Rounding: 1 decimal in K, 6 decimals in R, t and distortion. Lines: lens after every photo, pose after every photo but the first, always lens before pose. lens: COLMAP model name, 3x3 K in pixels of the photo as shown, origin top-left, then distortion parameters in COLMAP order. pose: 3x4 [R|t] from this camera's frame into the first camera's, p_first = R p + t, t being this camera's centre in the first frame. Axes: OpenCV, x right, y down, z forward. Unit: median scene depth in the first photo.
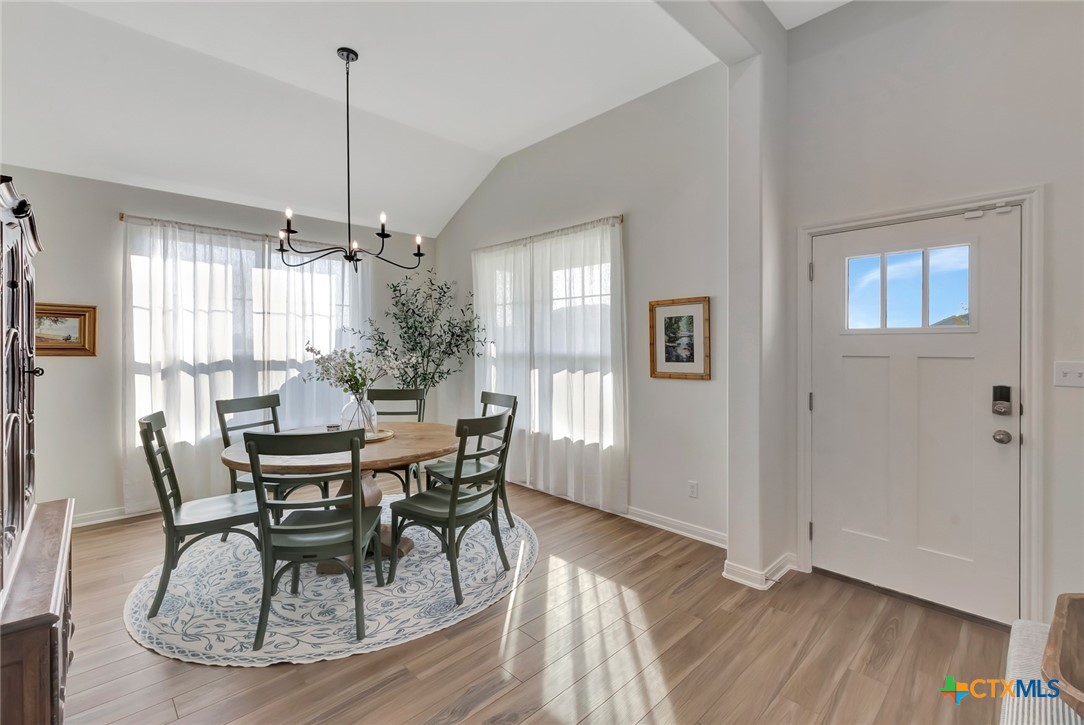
lens RADIAL K [[478.4, 0, 542.0], [0, 478.4, 346.7], [0, 0, 1]] dist [-0.000427, -0.000136]
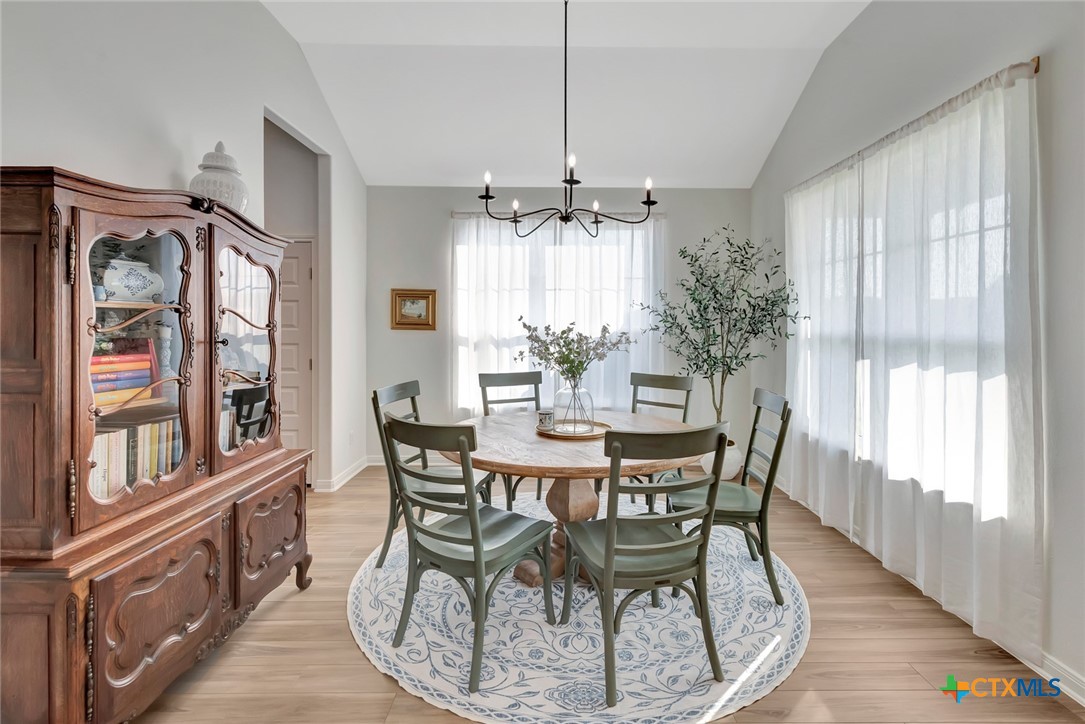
lens RADIAL K [[490.6, 0, 545.7], [0, 490.6, 328.2], [0, 0, 1]] dist [-0.002919, -0.000535]
pose [[0.725134, 0.010088, -0.688534, 0.147765], [-0.005044, 0.999944, 0.009338, 0.001543], [0.688589, -0.003298, 0.725144, 0.282085]]
